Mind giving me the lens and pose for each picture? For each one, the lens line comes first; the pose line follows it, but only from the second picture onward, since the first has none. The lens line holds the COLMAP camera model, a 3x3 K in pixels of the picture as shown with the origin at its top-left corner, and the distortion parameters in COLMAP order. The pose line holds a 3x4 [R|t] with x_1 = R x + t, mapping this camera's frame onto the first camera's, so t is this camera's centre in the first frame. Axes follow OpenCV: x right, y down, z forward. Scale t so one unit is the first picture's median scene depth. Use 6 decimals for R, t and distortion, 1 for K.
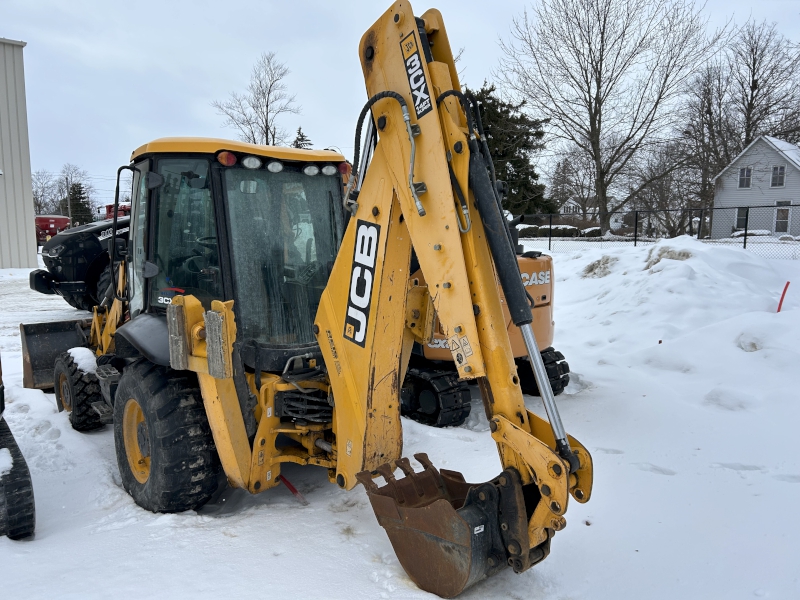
lens RADIAL K [[586.2, 0, 396.9], [0, 586.2, 301.6], [0, 0, 1]] dist [0.063237, -0.007698]
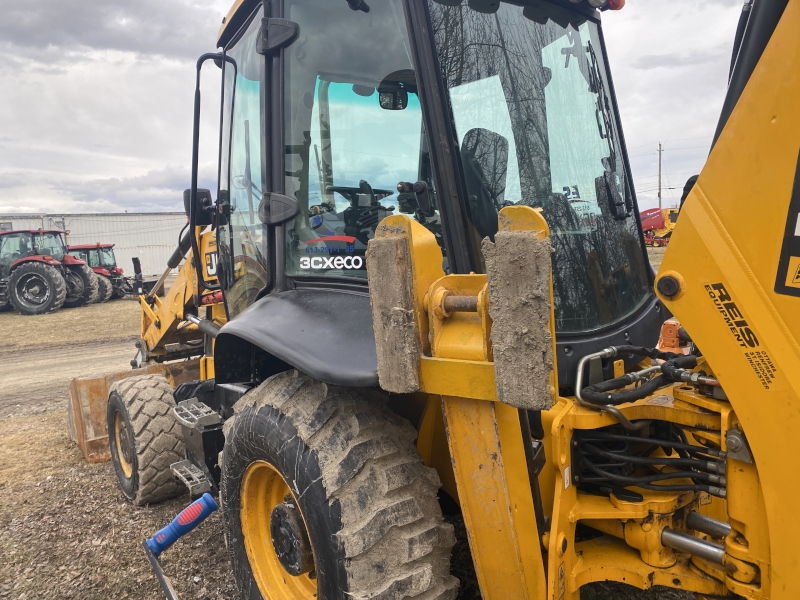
lens RADIAL K [[615.9, 0, 400.0], [0, 615.9, 300.0], [0, 0, 1]] dist [0.028043, -0.010012]
pose [[0.994997, -0.074131, -0.066968, -0.294231], [0.072002, 0.996836, -0.033677, 0.055502], [0.069253, 0.028686, 0.997187, 0.492237]]
